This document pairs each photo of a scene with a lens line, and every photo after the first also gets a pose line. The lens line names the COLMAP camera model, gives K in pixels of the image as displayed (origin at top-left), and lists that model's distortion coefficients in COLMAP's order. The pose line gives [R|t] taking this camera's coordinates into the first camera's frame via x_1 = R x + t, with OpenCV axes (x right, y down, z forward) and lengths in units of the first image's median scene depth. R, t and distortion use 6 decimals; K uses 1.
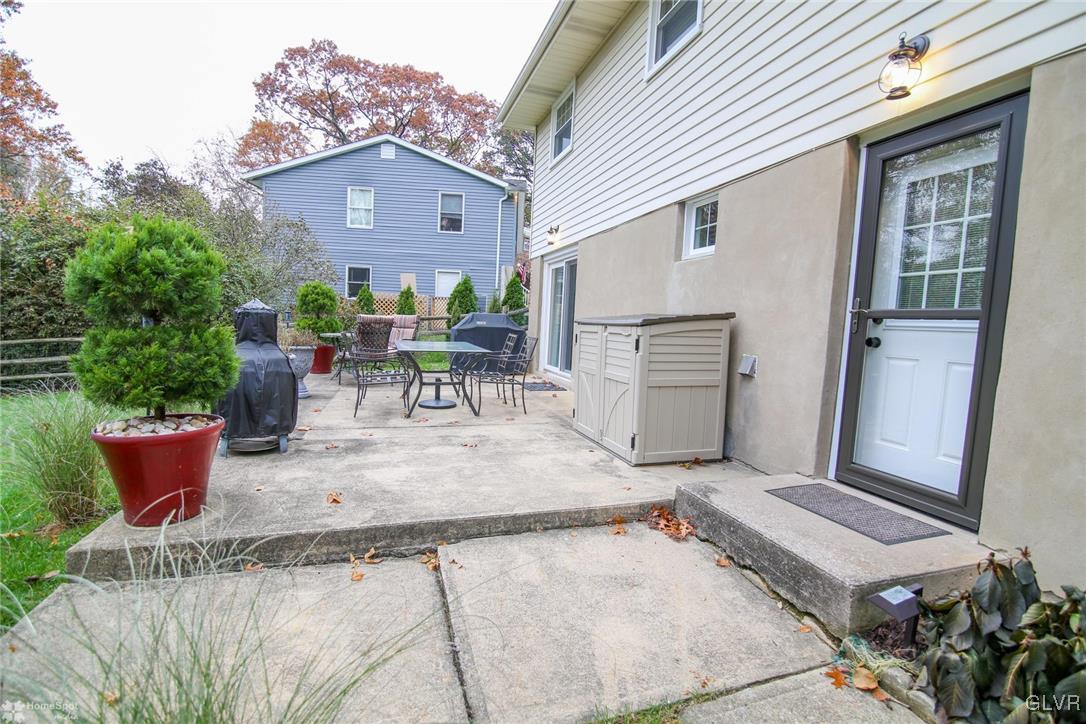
lens RADIAL K [[526.0, 0, 537.9], [0, 526.0, 361.9], [0, 0, 1]] dist [-0.018277, 0.001339]
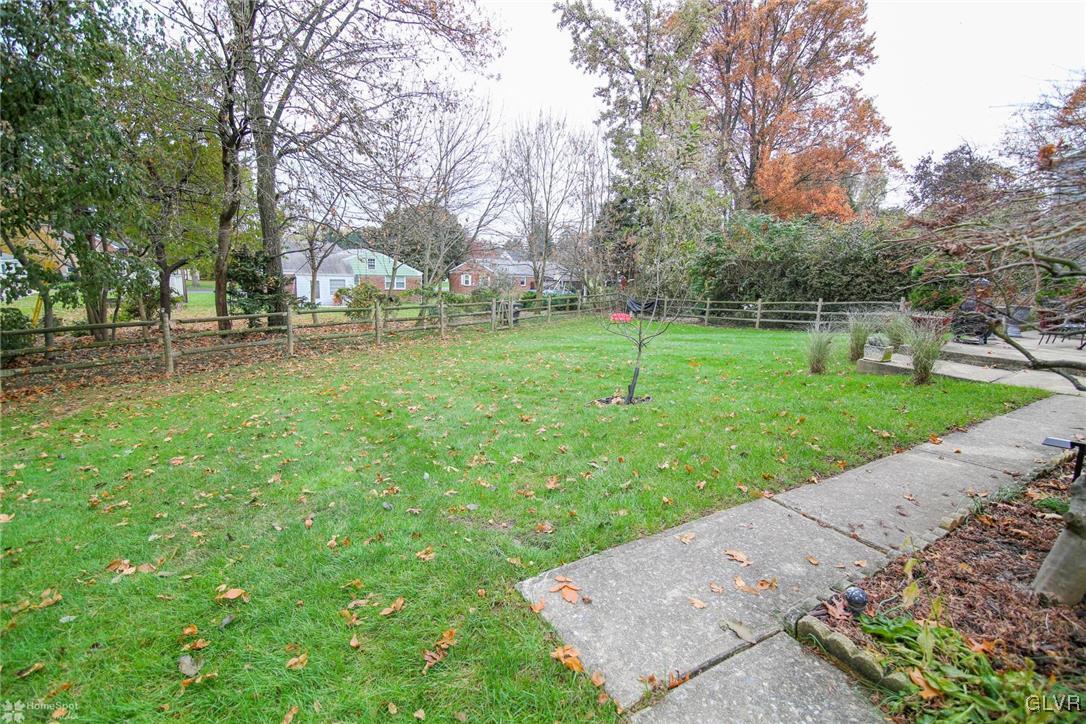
lens RADIAL K [[526.0, 0, 537.9], [0, 526.0, 361.9], [0, 0, 1]] dist [-0.018277, 0.001339]
pose [[0.284896, 0.147595, -0.947127, 0.248057], [-0.105867, 0.986875, 0.121944, 0.035382], [0.952694, 0.065528, 0.296782, -0.336046]]
